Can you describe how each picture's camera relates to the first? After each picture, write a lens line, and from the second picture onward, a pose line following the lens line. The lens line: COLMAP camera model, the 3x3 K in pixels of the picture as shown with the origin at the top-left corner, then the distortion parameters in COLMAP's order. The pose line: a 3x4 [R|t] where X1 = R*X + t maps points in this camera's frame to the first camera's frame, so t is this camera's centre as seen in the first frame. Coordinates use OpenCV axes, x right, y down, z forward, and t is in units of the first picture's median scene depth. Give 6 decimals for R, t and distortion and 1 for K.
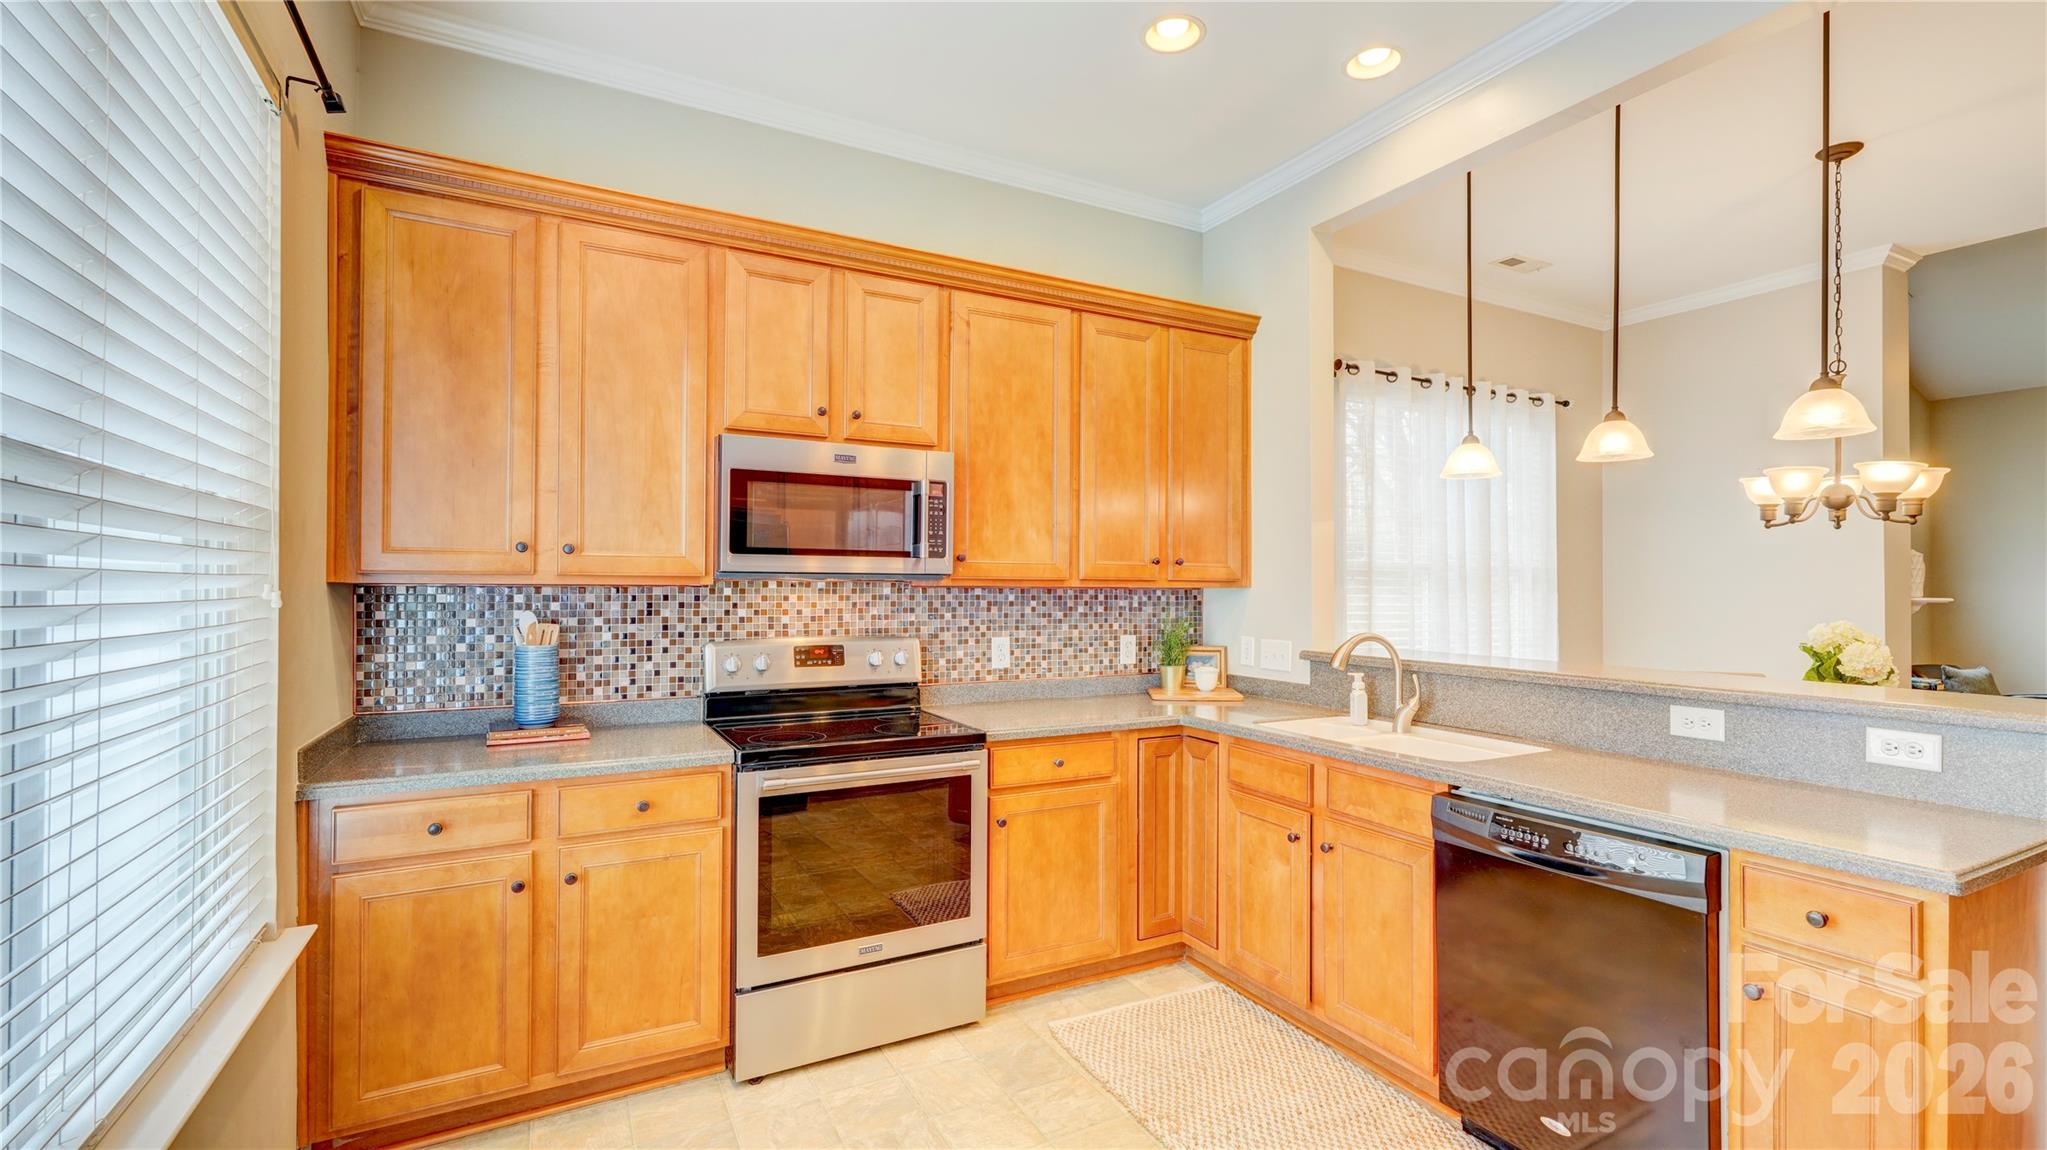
lens RADIAL K [[893.3, 0, 1026.1], [0, 893.3, 577.9], [0, 0, 1]] dist [0.000073, 0.000199]
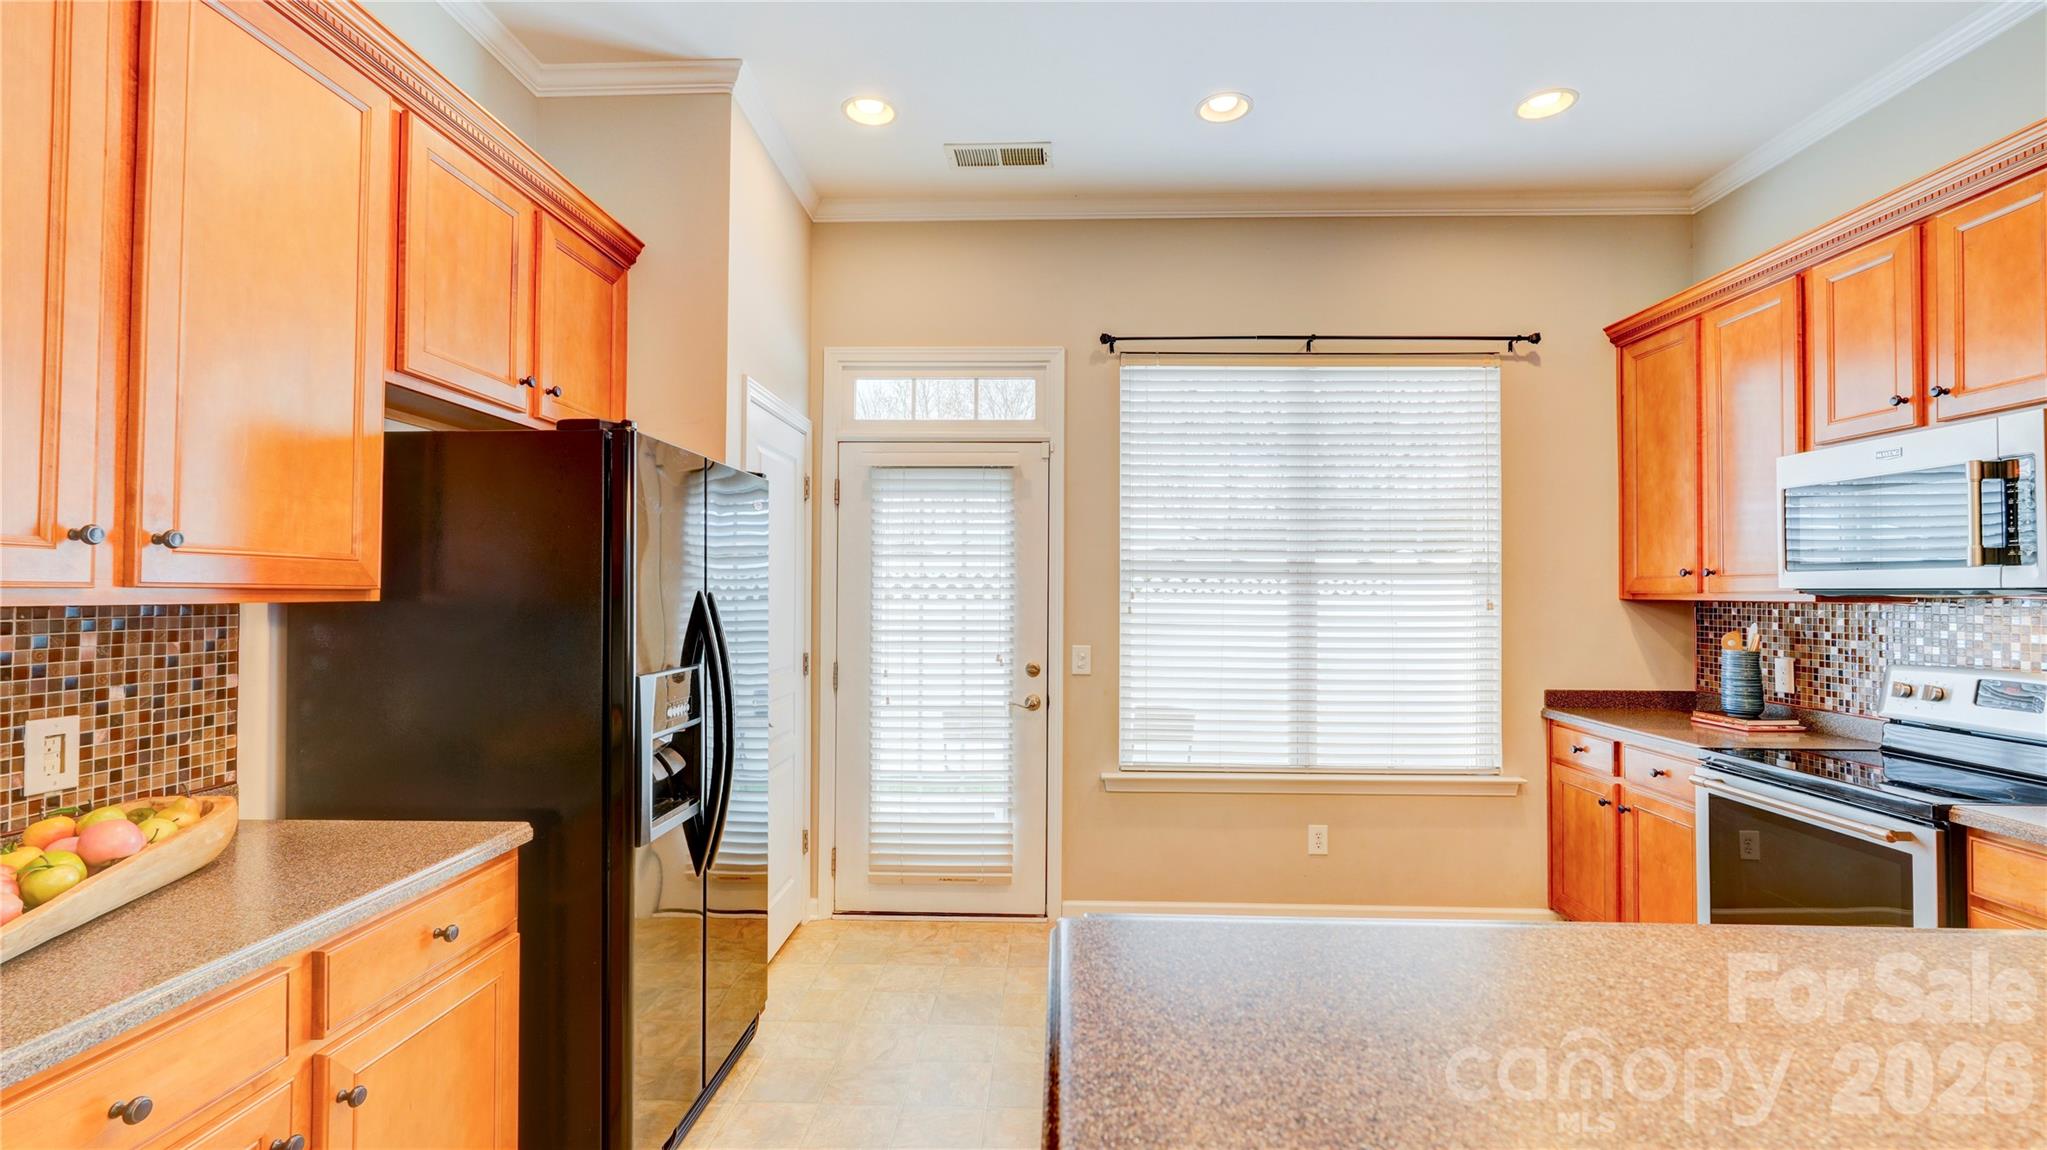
lens RADIAL K [[893.3, 0, 1026.1], [0, 893.3, 577.9], [0, 0, 1]] dist [0.000073, 0.000199]
pose [[-0.503373, -0.022213, -0.863784, 0.780683], [-0.002015, 0.999697, -0.024534, 0.006210], [0.864067, -0.010609, -0.503265, 0.593294]]
